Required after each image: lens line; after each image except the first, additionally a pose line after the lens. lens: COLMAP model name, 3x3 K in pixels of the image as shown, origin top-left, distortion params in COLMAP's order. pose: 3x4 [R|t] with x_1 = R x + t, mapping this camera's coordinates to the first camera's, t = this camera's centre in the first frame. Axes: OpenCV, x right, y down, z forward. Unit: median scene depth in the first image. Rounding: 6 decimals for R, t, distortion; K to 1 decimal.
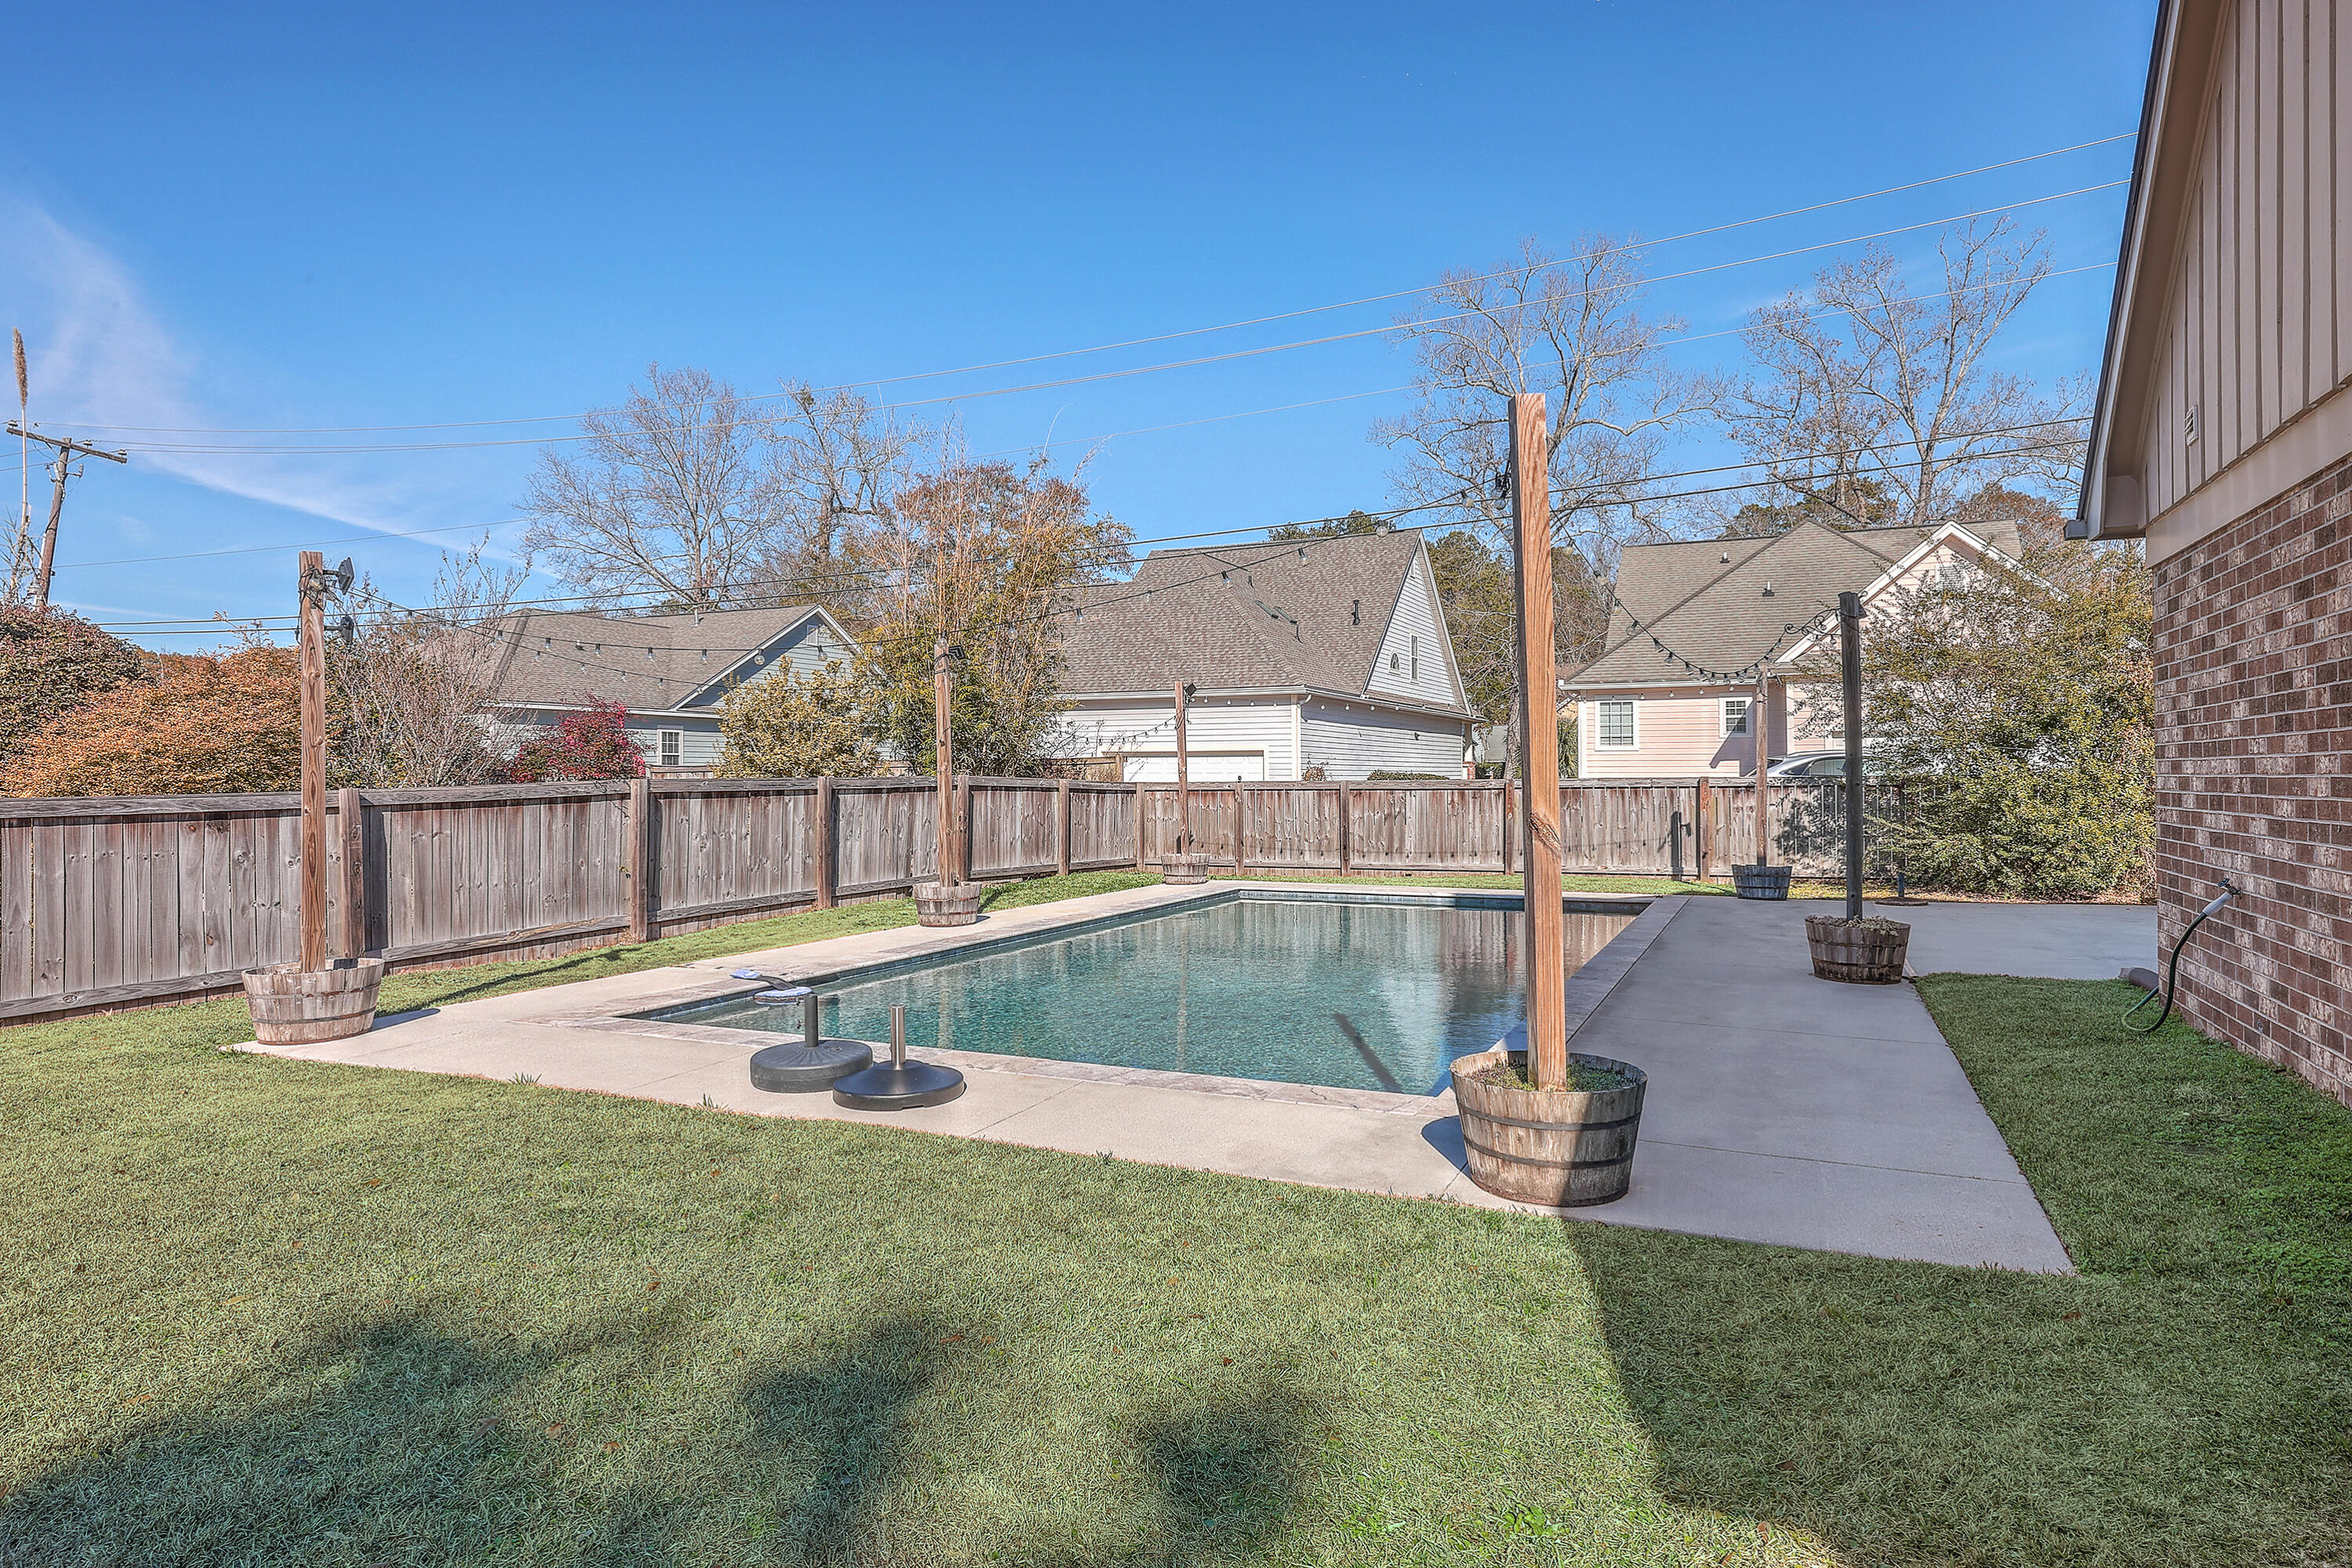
lens RADIAL K [[1319.0, 0, 1197.9], [0, 1319.0, 775.2], [0, 0, 1]] dist [-0.004091, 0.000153]
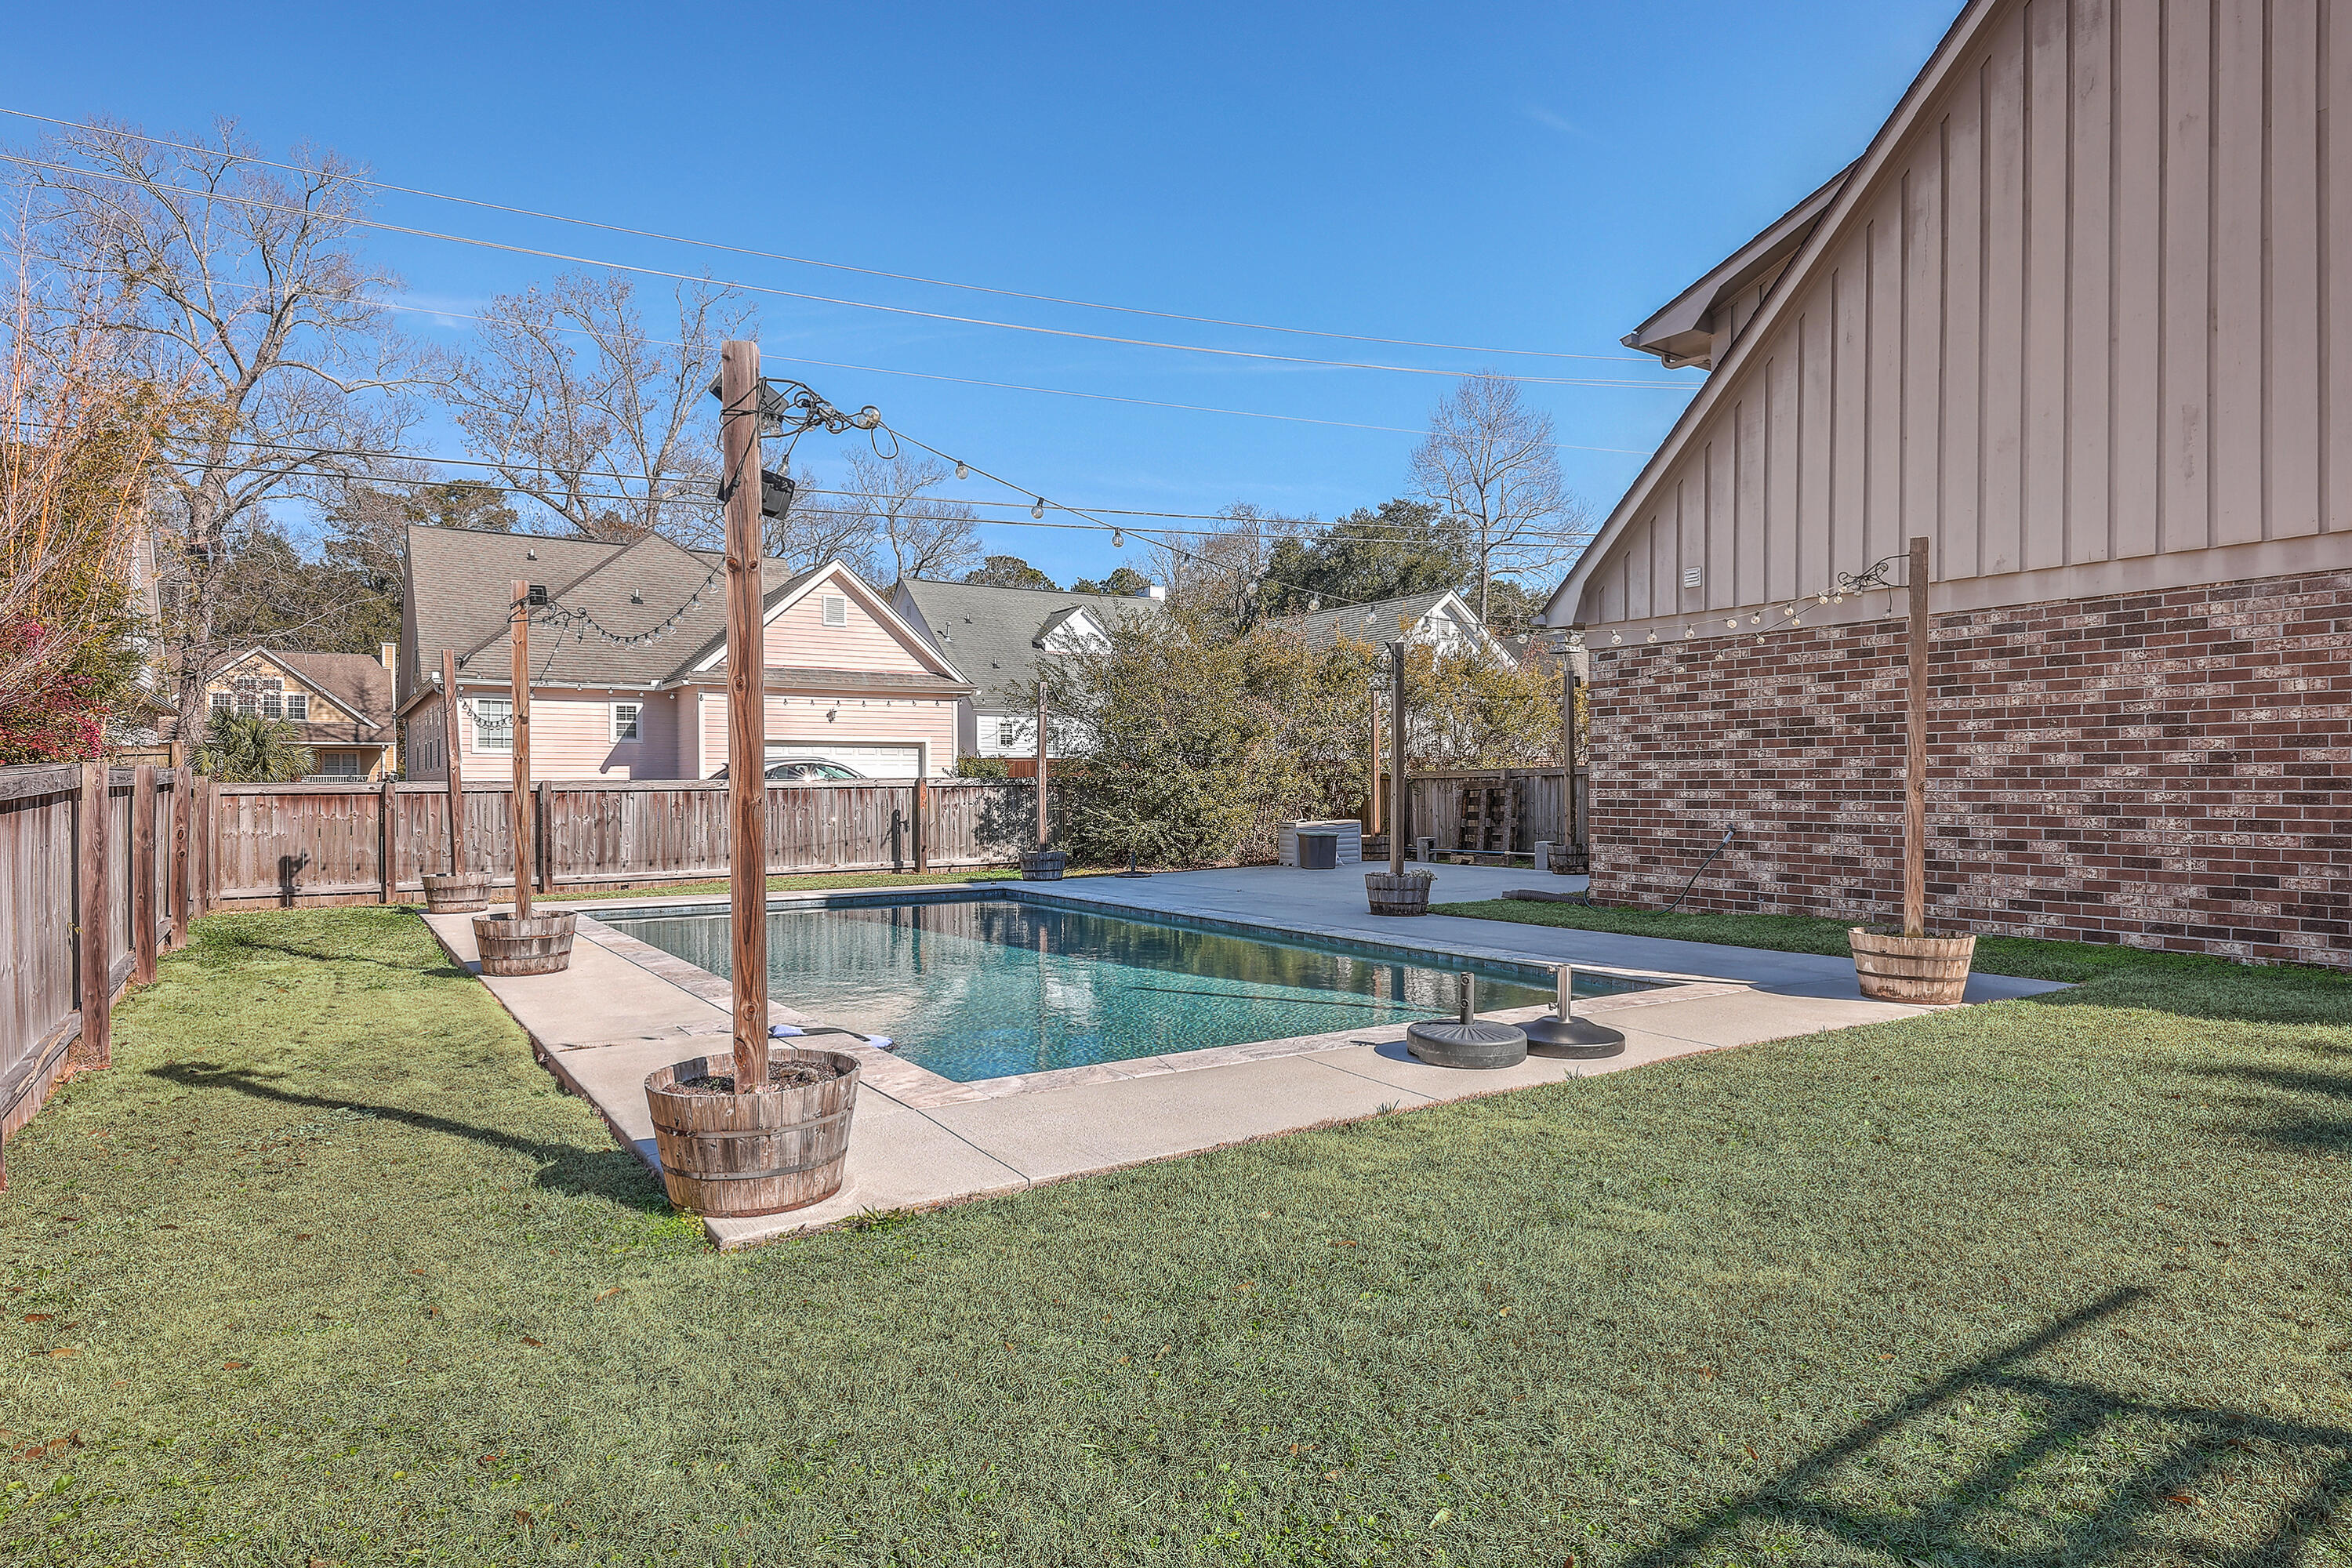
lens RADIAL K [[1319.0, 0, 1198.6], [0, 1319.0, 793.1], [0, 0, 1]] dist [-0.004091, 0.000153]
pose [[0.522331, -0.006392, 0.852719, -0.435884], [0.001705, 0.999978, 0.006451, 0.007398], [-0.852741, -0.001915, 0.522330, 0.228742]]
